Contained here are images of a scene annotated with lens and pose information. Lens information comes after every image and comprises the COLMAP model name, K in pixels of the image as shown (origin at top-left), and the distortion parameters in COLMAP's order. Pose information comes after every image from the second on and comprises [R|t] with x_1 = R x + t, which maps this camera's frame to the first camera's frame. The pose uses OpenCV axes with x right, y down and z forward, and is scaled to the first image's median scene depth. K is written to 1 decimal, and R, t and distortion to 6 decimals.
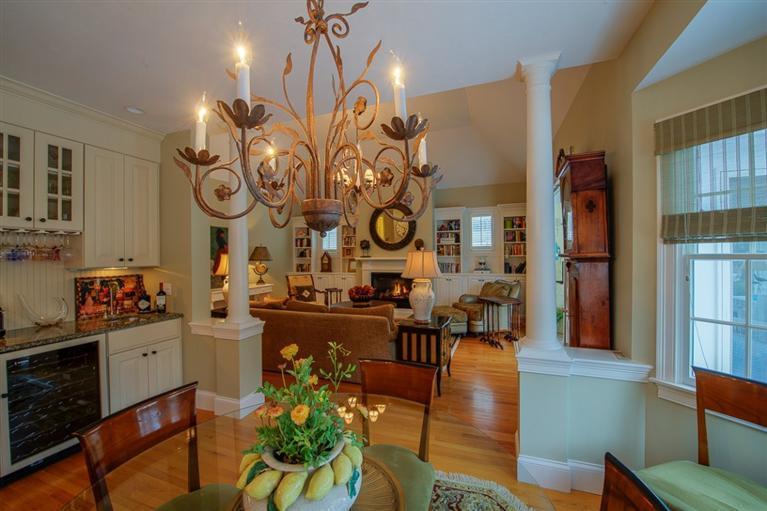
lens RADIAL K [[308.0, 0, 383.5], [0, 308.0, 255.5], [0, 0, 1]] dist [-0.023761, -0.000095]
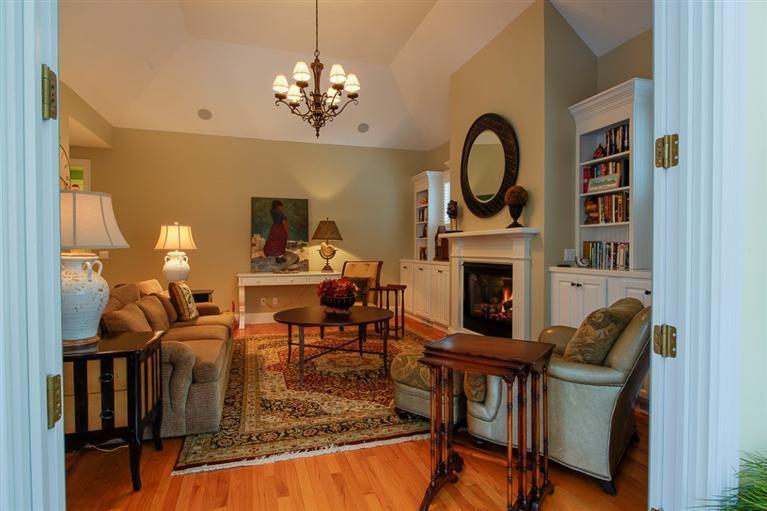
lens RADIAL K [[411.0, 0, 383.5], [0, 411.0, 255.5], [0, 0, 1]] dist [-0.000373, -0.000159]
pose [[0.611636, 0.019270, -0.790905, 0.458355], [-0.006173, 0.999789, 0.019586, 0.033409], [0.791115, -0.007097, 0.611626, 0.490164]]
